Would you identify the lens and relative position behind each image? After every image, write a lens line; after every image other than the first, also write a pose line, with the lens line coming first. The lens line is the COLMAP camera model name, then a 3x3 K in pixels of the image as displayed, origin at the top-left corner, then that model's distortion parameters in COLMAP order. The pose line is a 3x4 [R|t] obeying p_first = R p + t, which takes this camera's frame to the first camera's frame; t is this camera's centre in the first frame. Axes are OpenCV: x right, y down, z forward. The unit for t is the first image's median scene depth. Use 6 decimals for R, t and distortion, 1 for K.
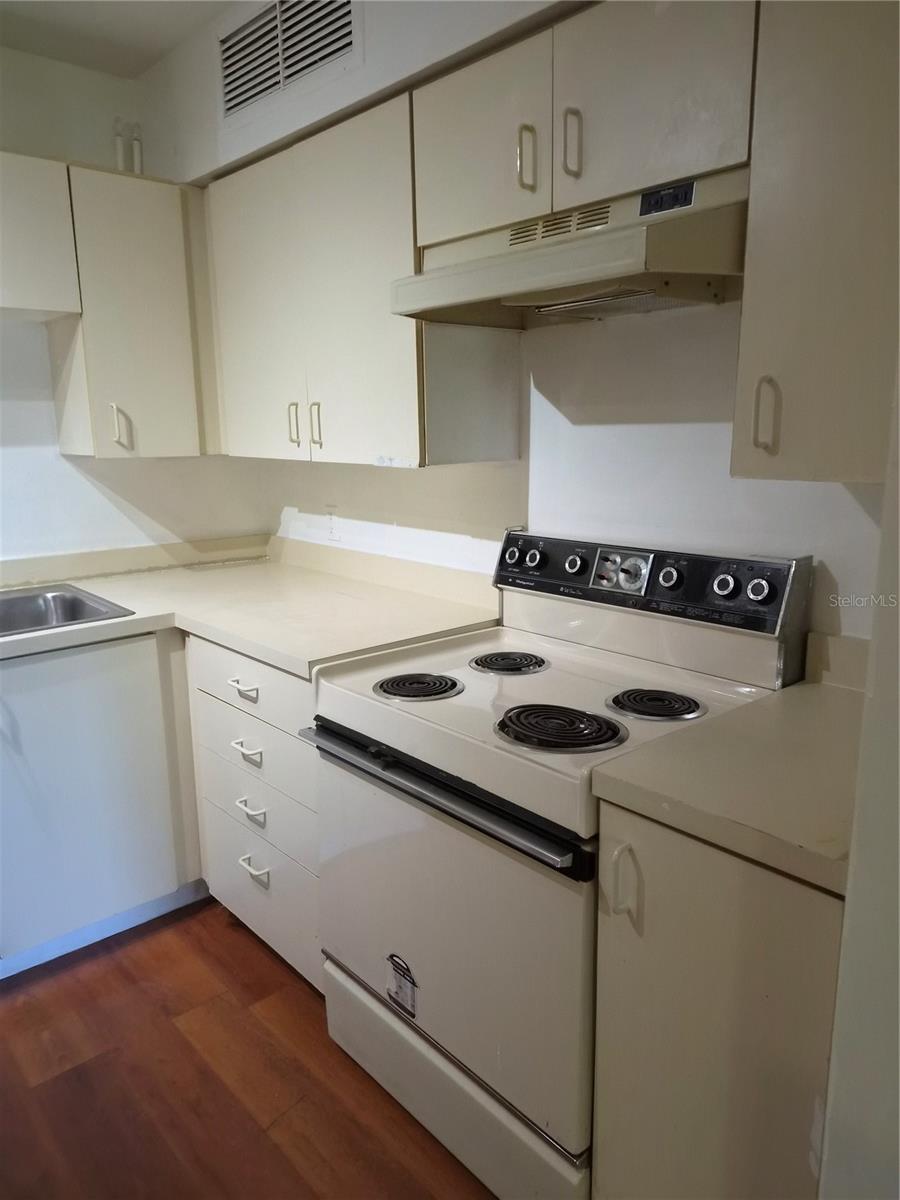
lens RADIAL K [[836.1, 0, 454.2], [0, 836.1, 604.4], [0, 0, 1]] dist [0.101812, -0.119463]
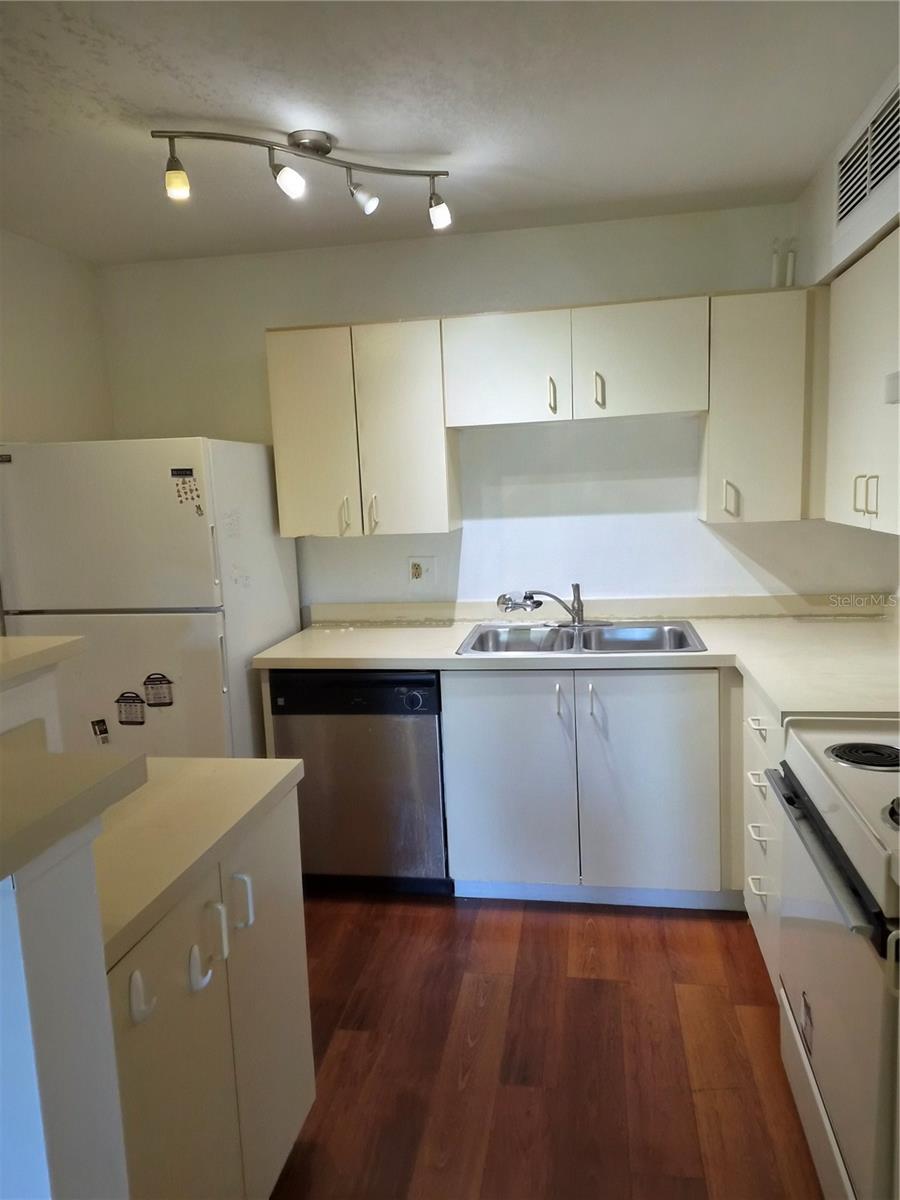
lens RADIAL K [[836.1, 0, 454.2], [0, 836.1, 604.4], [0, 0, 1]] dist [0.101812, -0.119463]
pose [[0.622459, 0.096376, -0.776696, 0.330279], [-0.130214, 0.991310, 0.018650, -0.029939], [0.771744, 0.089528, 0.629600, -0.055228]]
